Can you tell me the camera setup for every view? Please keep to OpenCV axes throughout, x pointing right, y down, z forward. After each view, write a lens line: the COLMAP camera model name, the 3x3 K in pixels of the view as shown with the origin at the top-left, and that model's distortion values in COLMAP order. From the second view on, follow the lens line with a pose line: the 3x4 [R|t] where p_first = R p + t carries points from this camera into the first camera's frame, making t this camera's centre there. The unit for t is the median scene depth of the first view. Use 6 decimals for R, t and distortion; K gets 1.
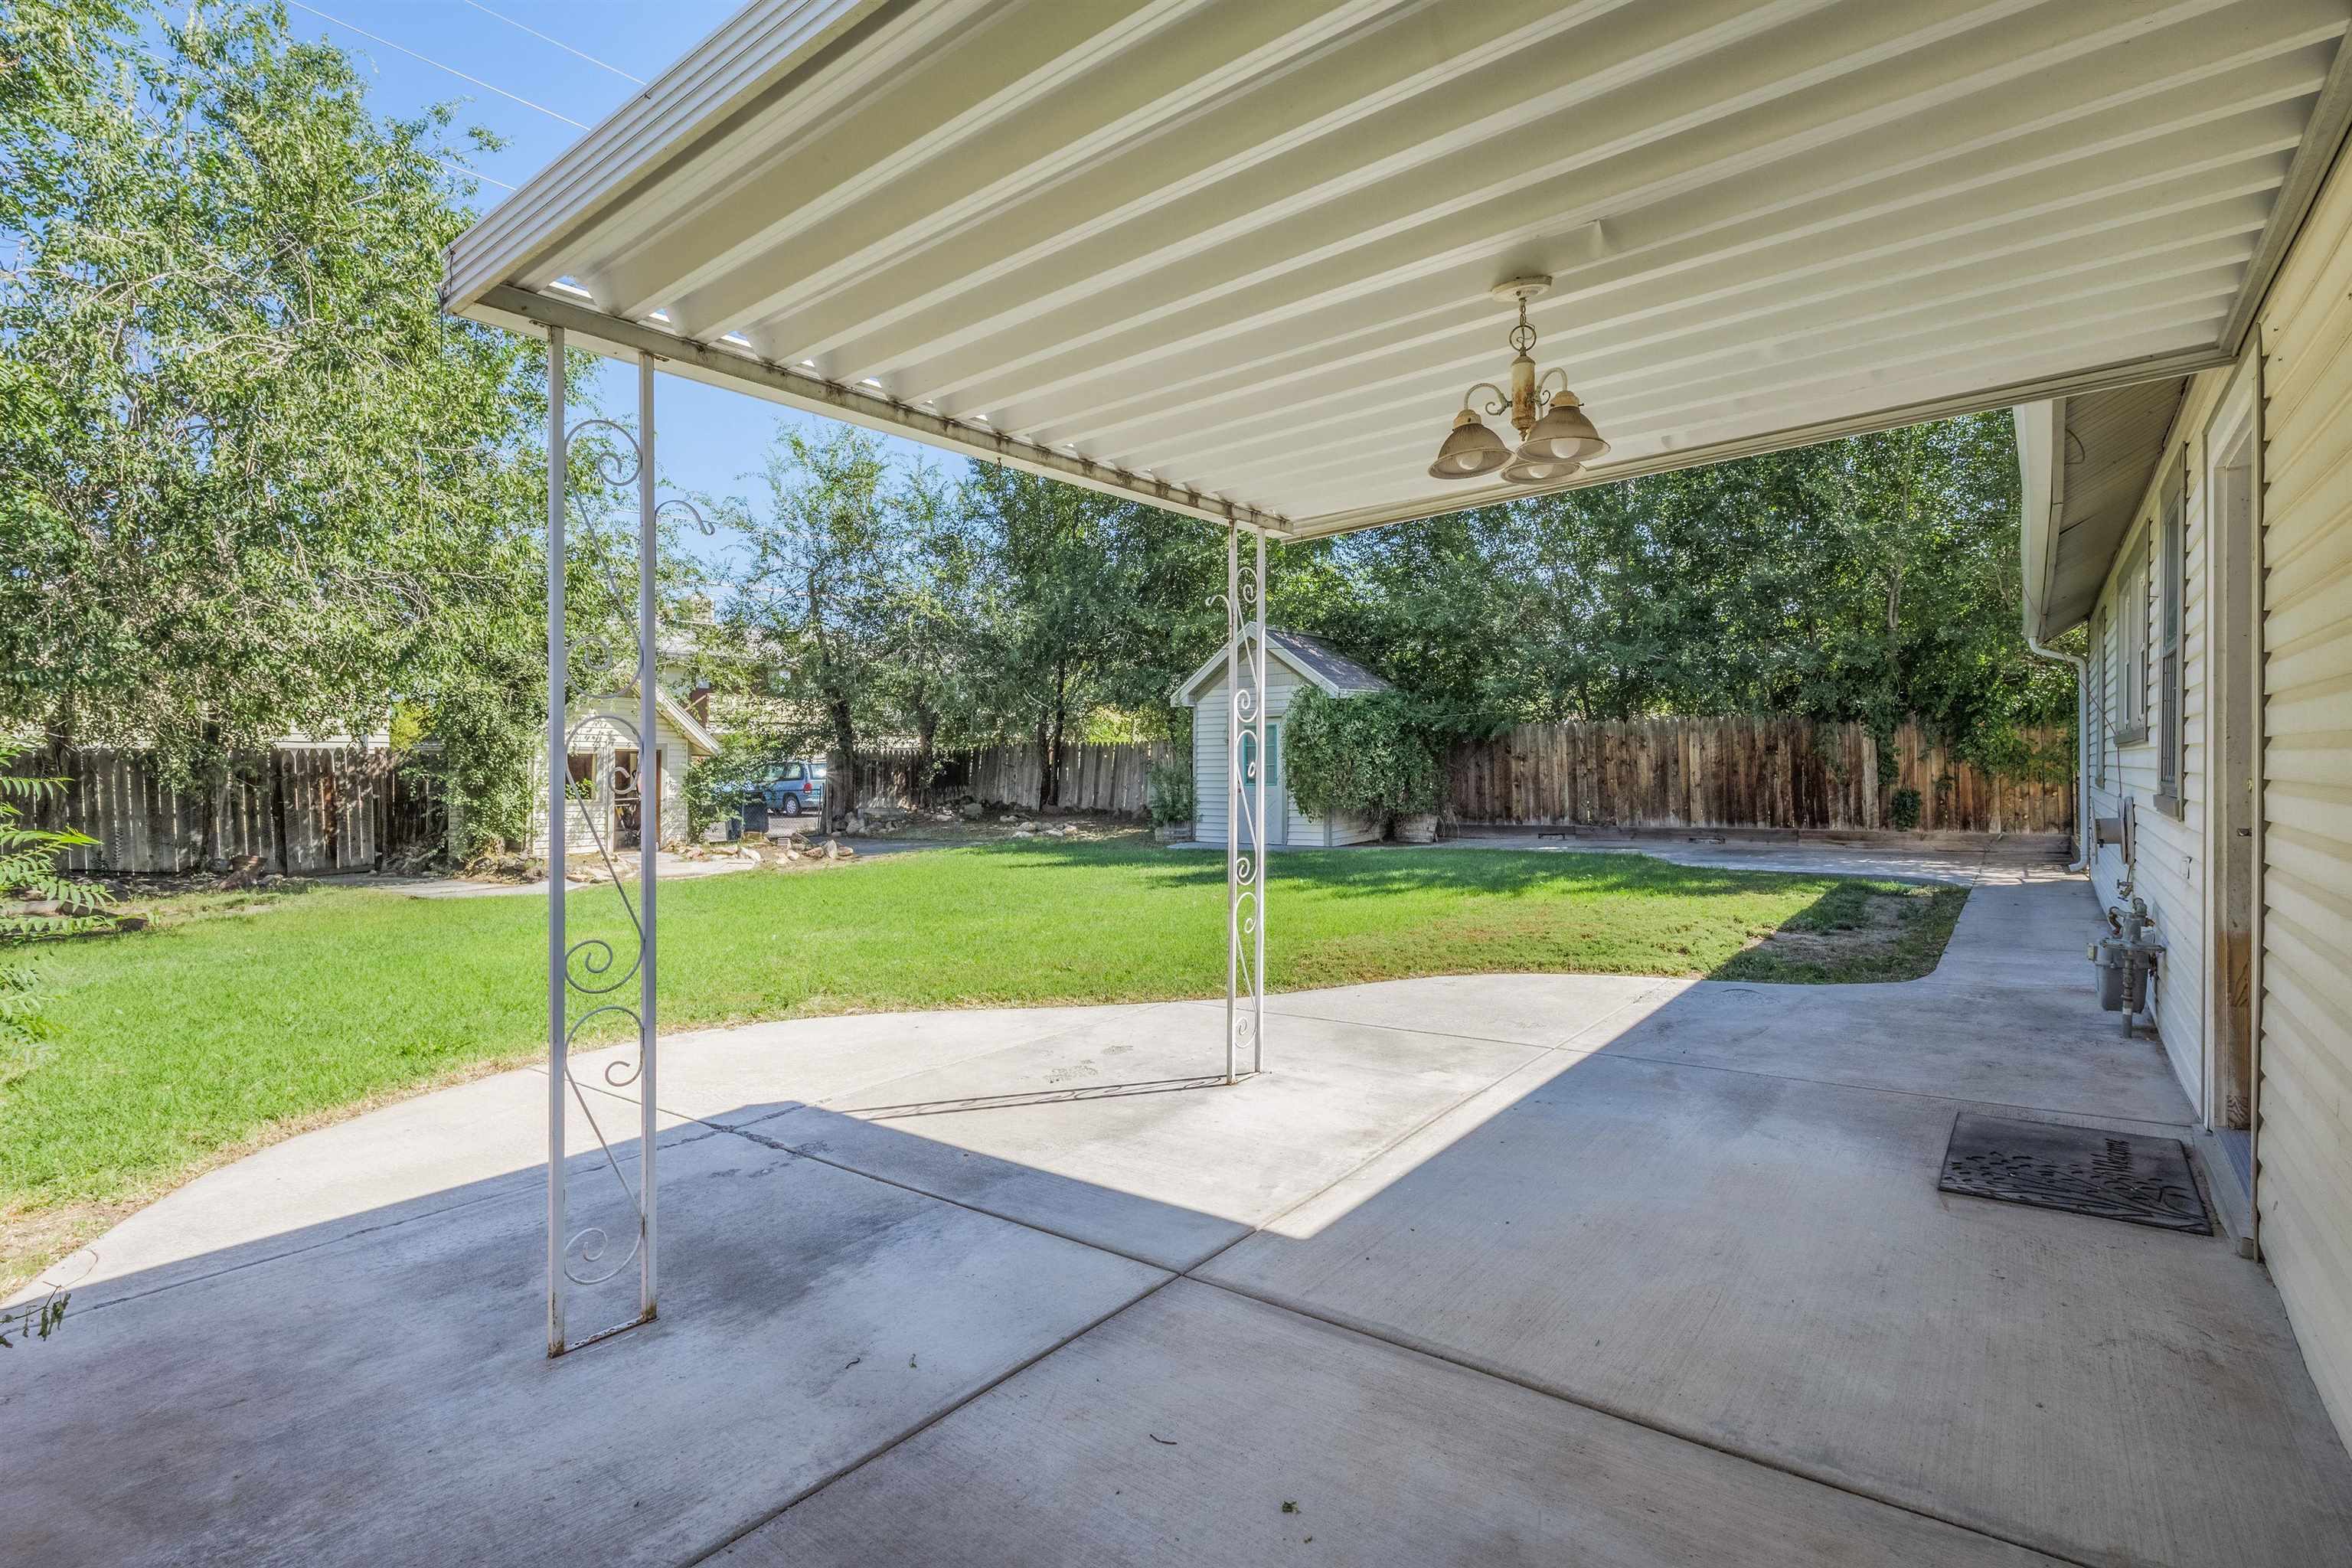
lens RADIAL K [[1136.0, 0, 1184.9], [0, 1136.0, 769.4], [0, 0, 1]] dist [-0.007939, -0.004329]
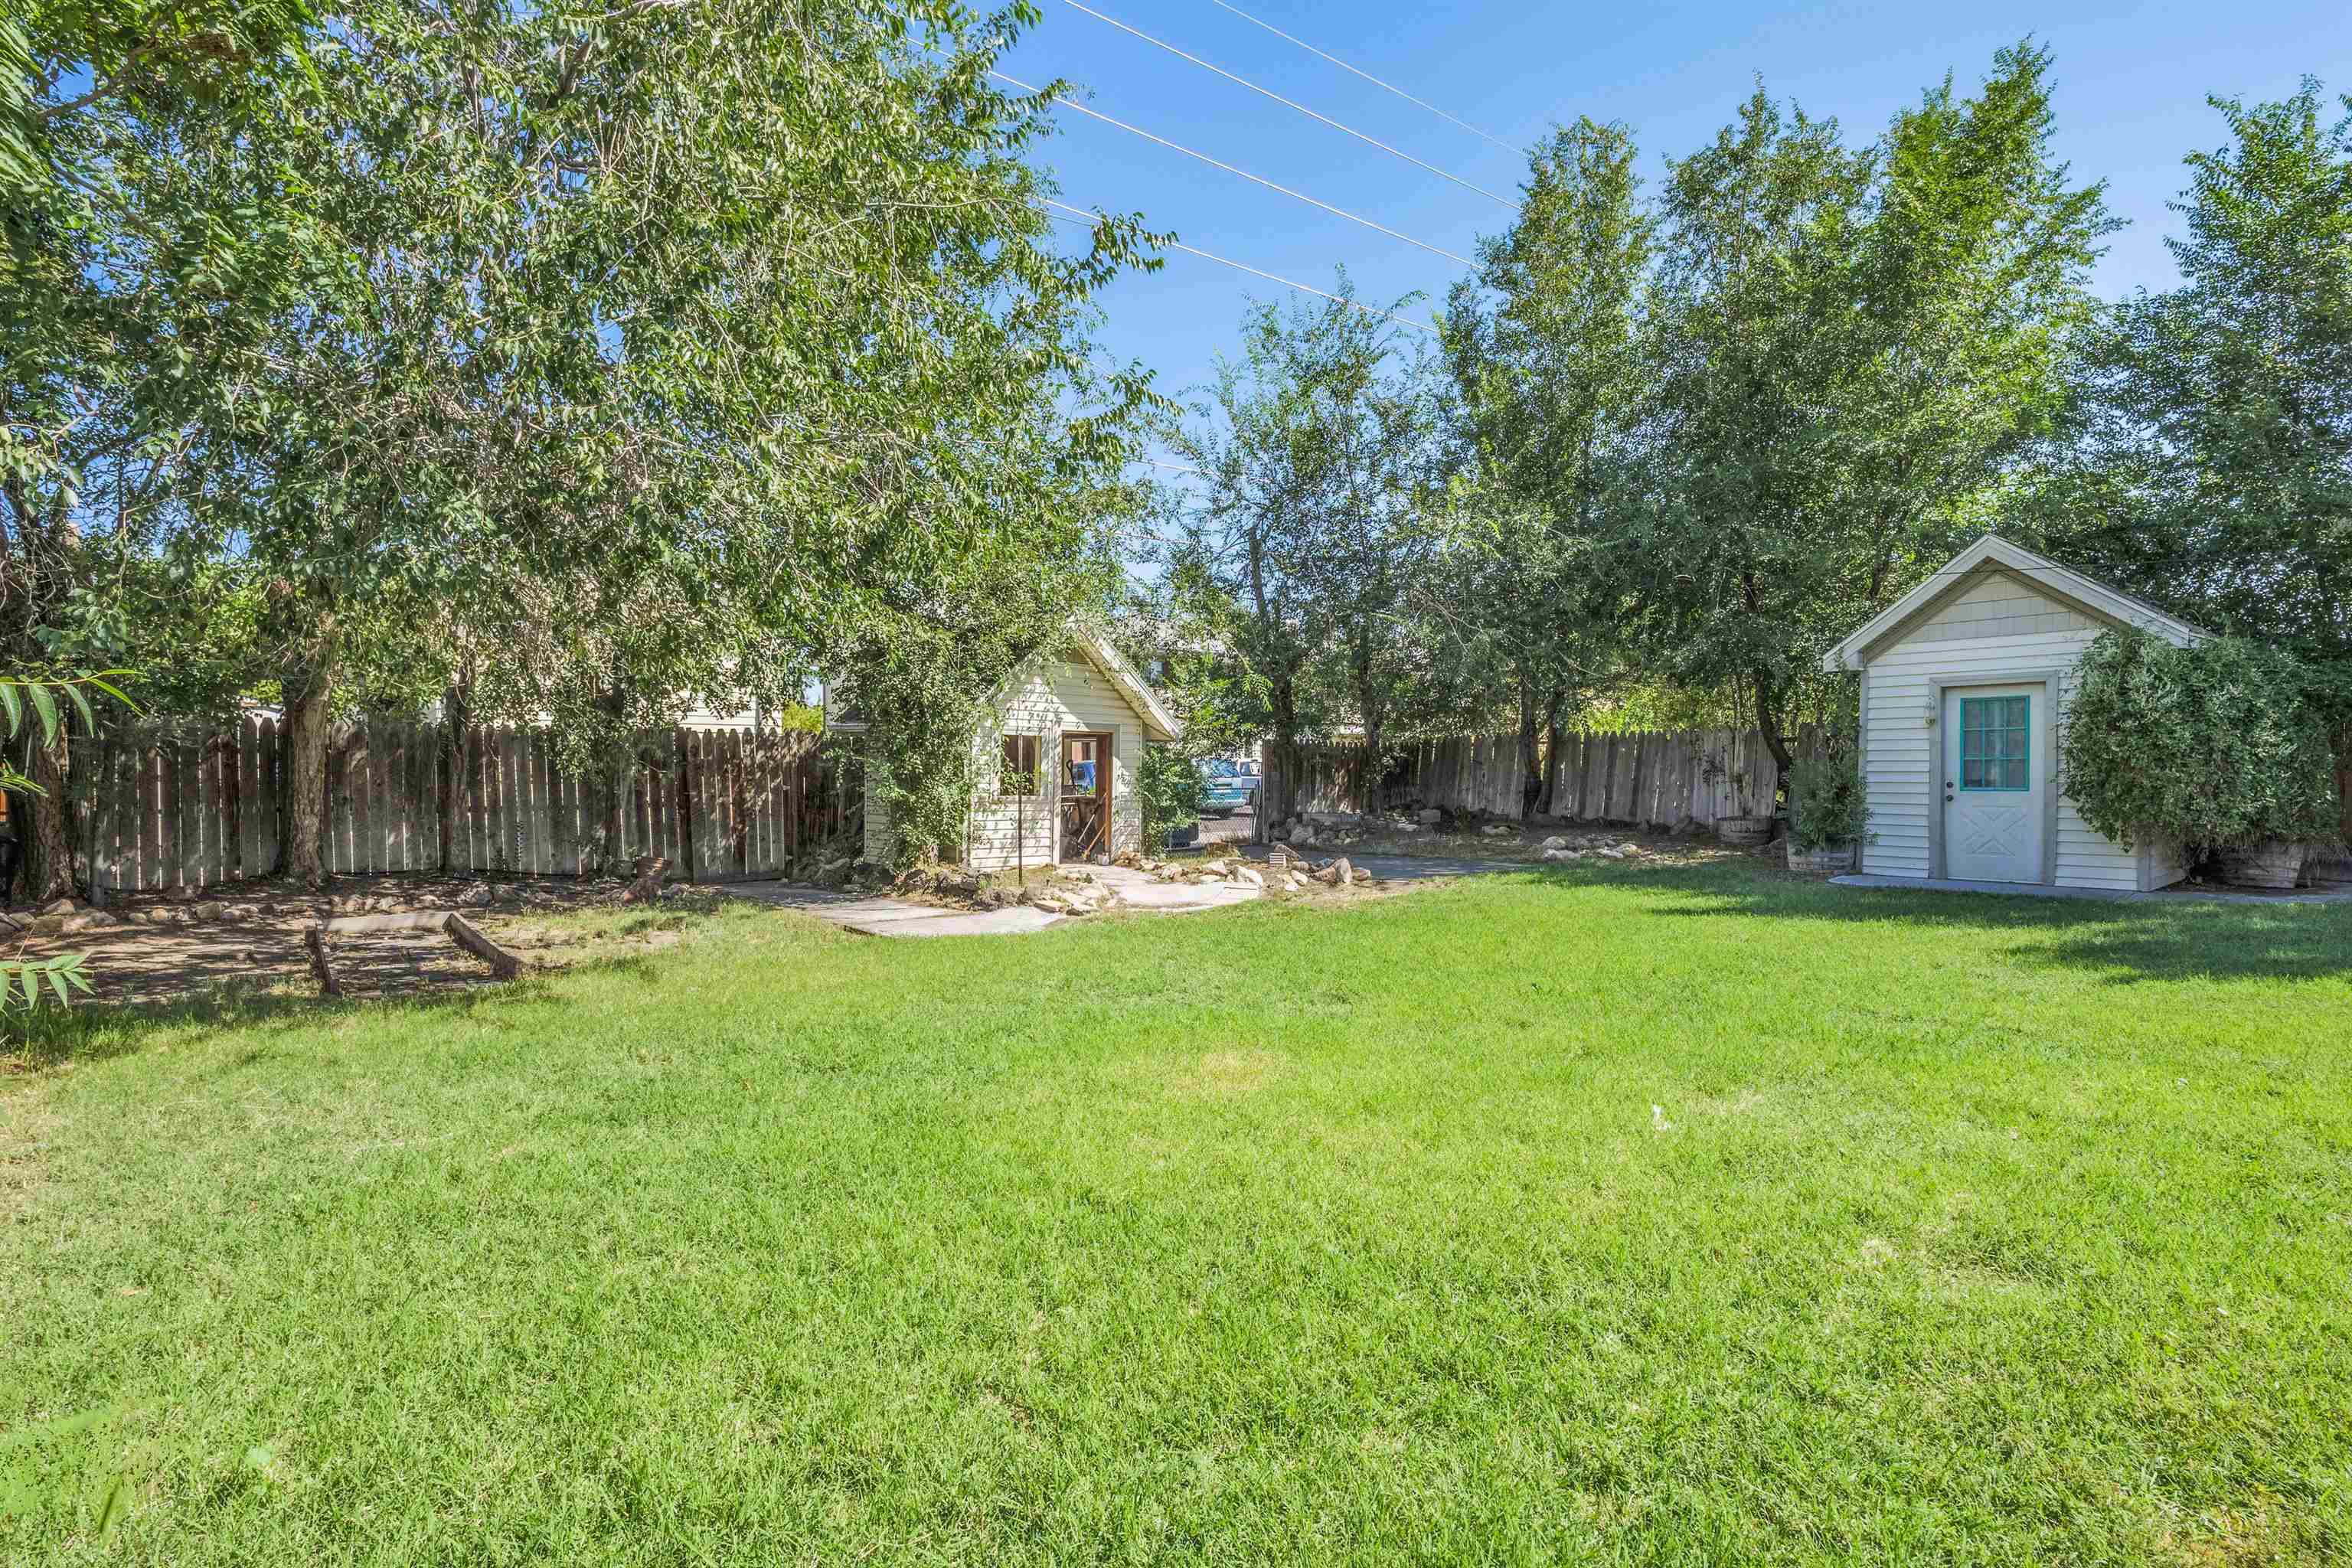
lens RADIAL K [[1136.0, 0, 1165.7], [0, 1136.0, 806.0], [0, 0, 1]] dist [-0.007939, -0.004329]
pose [[0.963016, 0.018278, -0.268825, -0.231086], [-0.010878, 0.999520, 0.028993, 0.010245], [0.269226, -0.024996, 0.962753, 0.283095]]
